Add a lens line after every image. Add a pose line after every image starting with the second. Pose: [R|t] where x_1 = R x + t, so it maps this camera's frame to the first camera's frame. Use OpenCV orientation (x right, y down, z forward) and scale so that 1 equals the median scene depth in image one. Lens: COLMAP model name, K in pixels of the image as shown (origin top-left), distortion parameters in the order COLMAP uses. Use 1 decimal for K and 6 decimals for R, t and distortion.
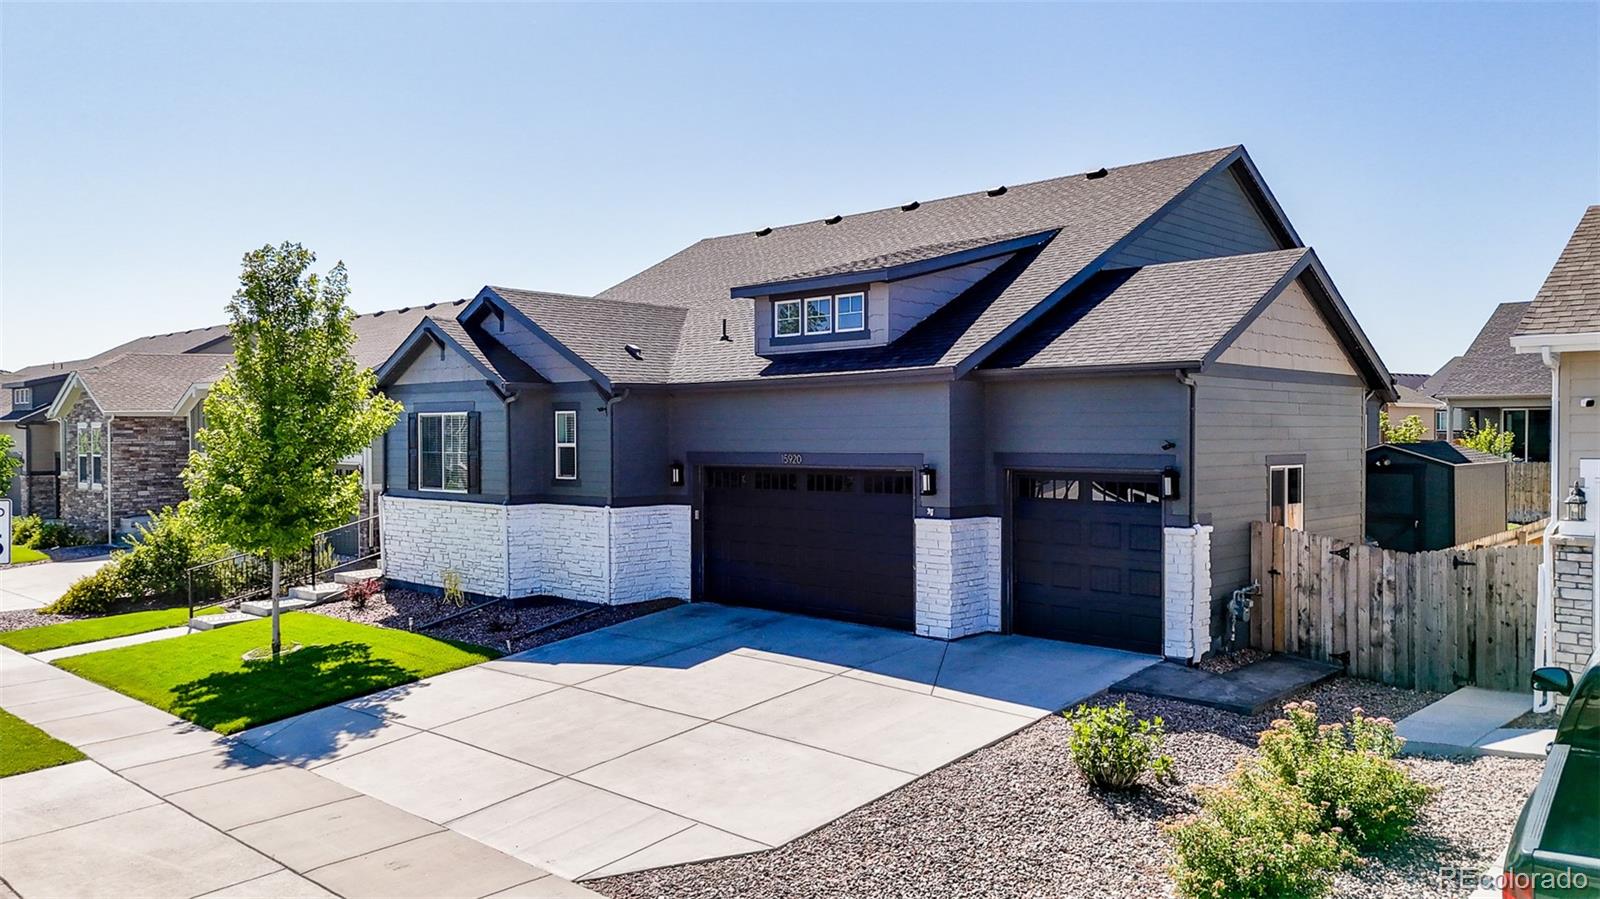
lens RADIAL K [[1181.4, 0, 800.0], [0, 1181.4, 449.5], [0, 0, 1]] dist [0.079198, -0.076380]
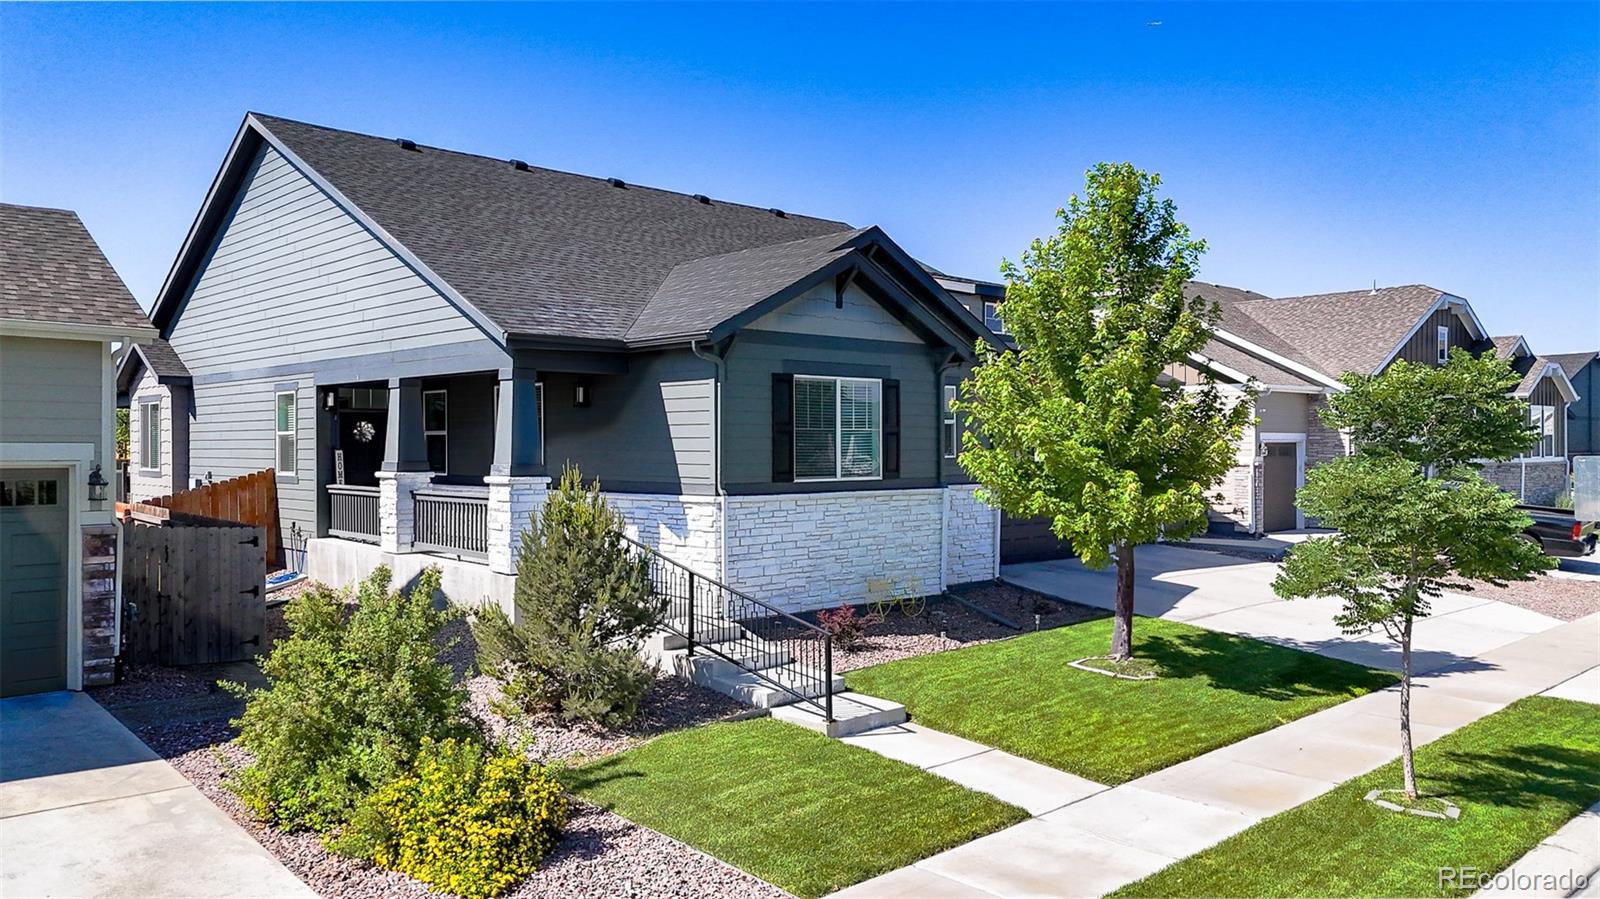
lens RADIAL K [[1181.4, 0, 800.0], [0, 1181.4, 449.5], [0, 0, 1]] dist [0.079198, -0.076380]
pose [[0.061820, -0.000331, 0.998087, -1.287625], [0.016269, 0.999867, -0.000676, 0.019217], [-0.997955, 0.016280, 0.061817, 1.193213]]
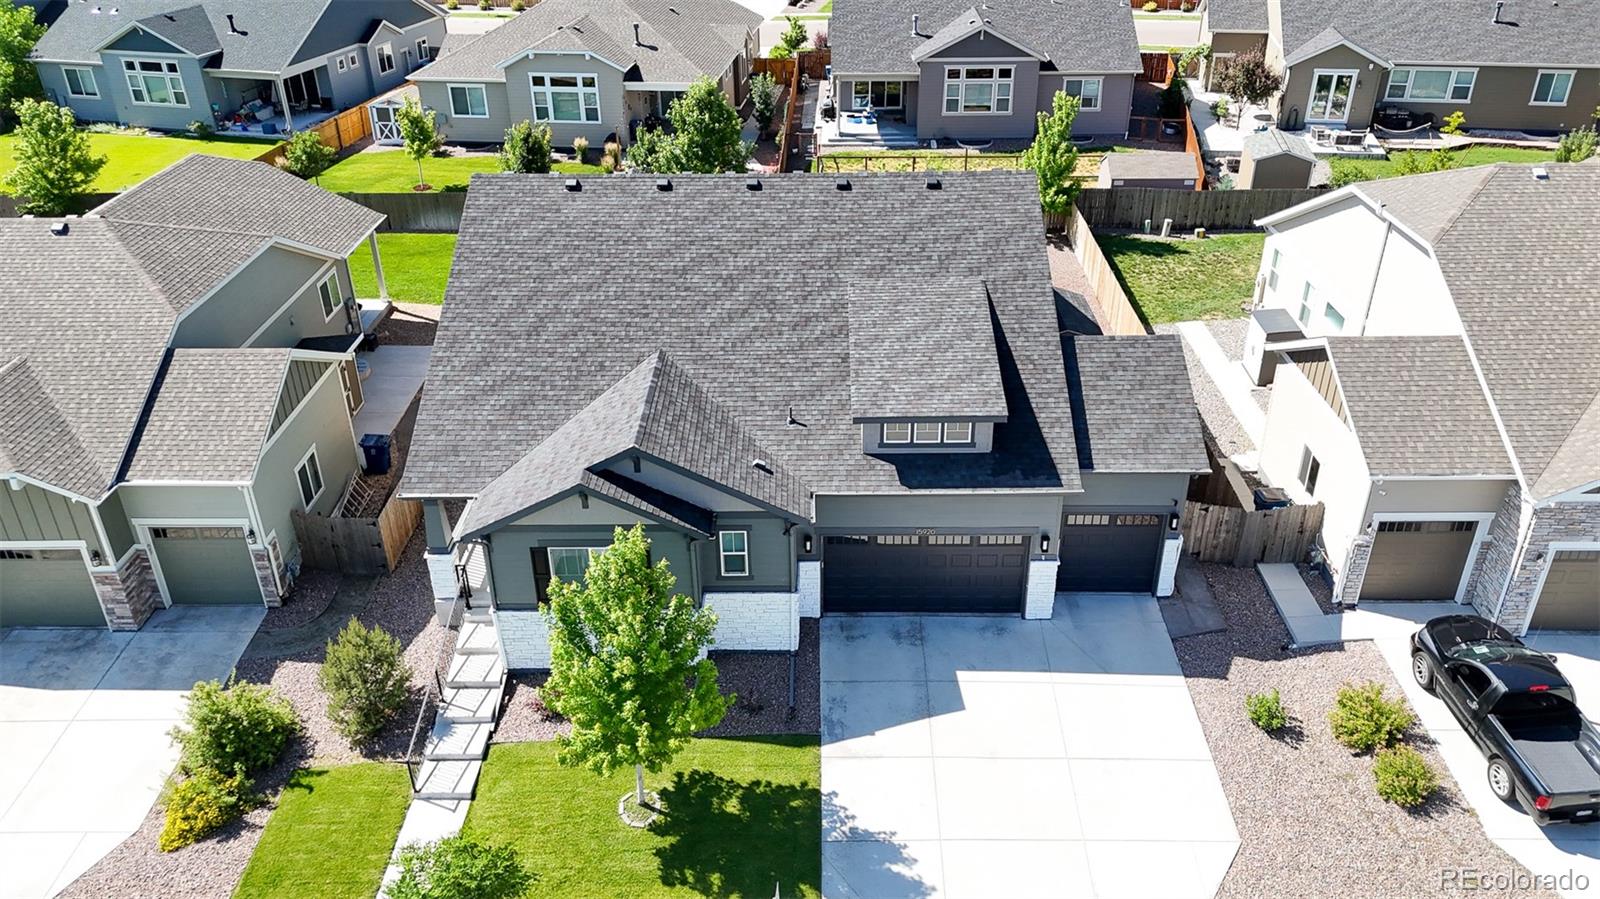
lens RADIAL K [[1192.7, 0, 814.3], [0, 1192.7, 469.0], [0, 0, 1]] dist [0.062782, -0.000913]
pose [[0.735235, -0.346087, 0.582798, -0.957831], [0.019077, 0.870047, 0.492600, -0.802582], [-0.677544, -0.351058, 0.646291, 0.167471]]
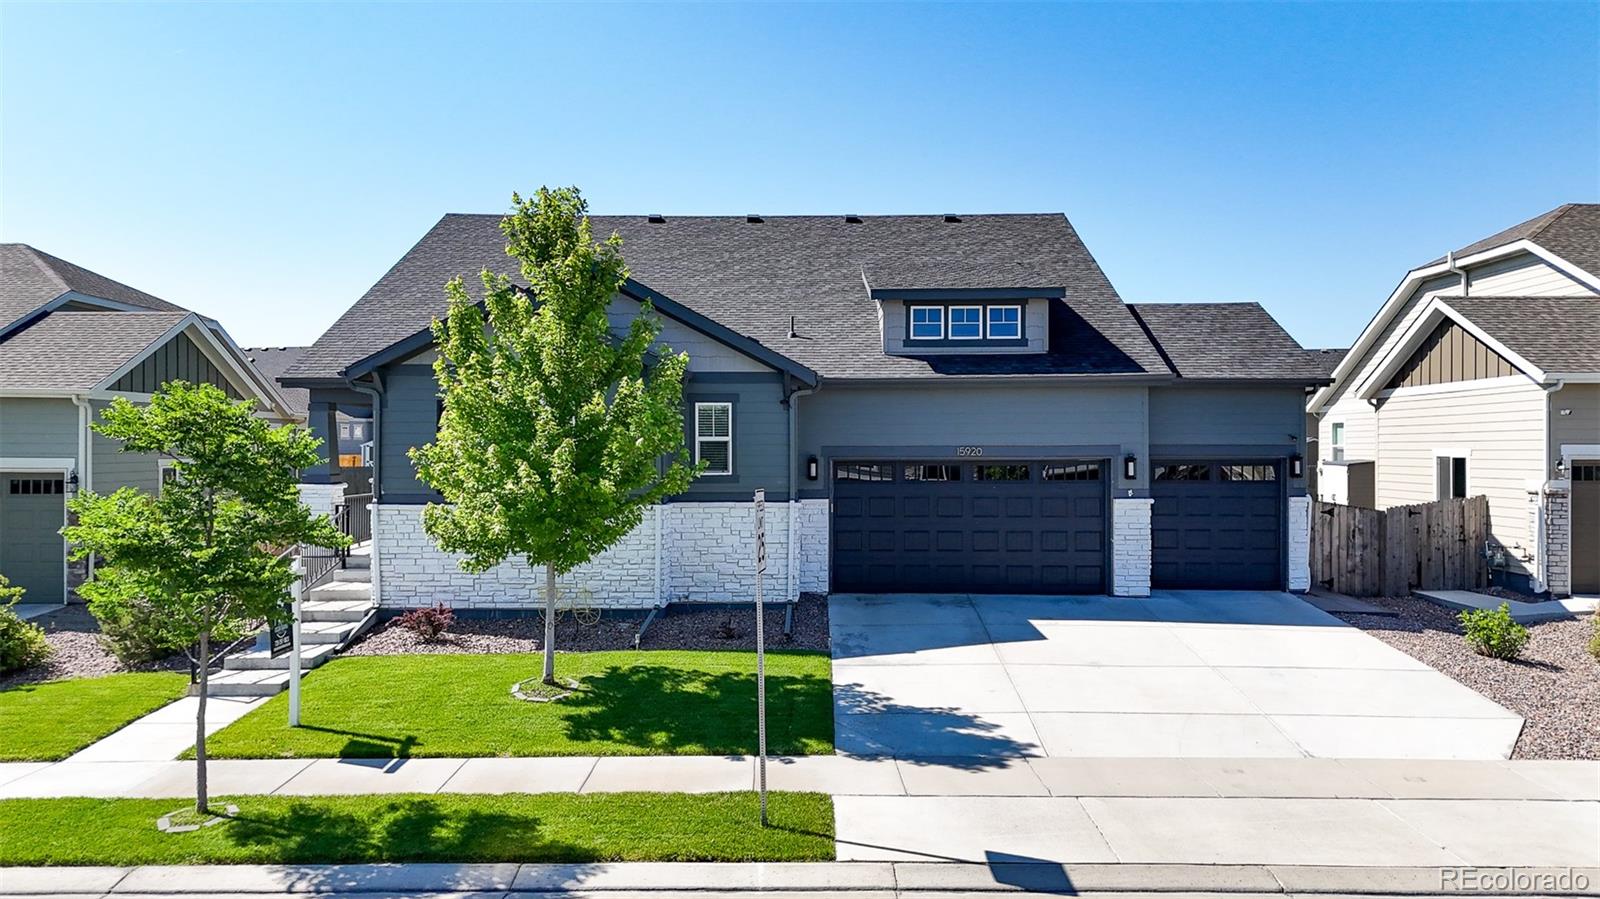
lens RADIAL K [[1181.4, 0, 800.0], [0, 1181.4, 449.5], [0, 0, 1]] dist [0.079198, -0.076380]
pose [[0.737259, 0.001484, 0.675609, -0.881224], [0.006994, 0.999927, -0.009829, 0.016237], [-0.675574, 0.011972, 0.737195, 0.298493]]
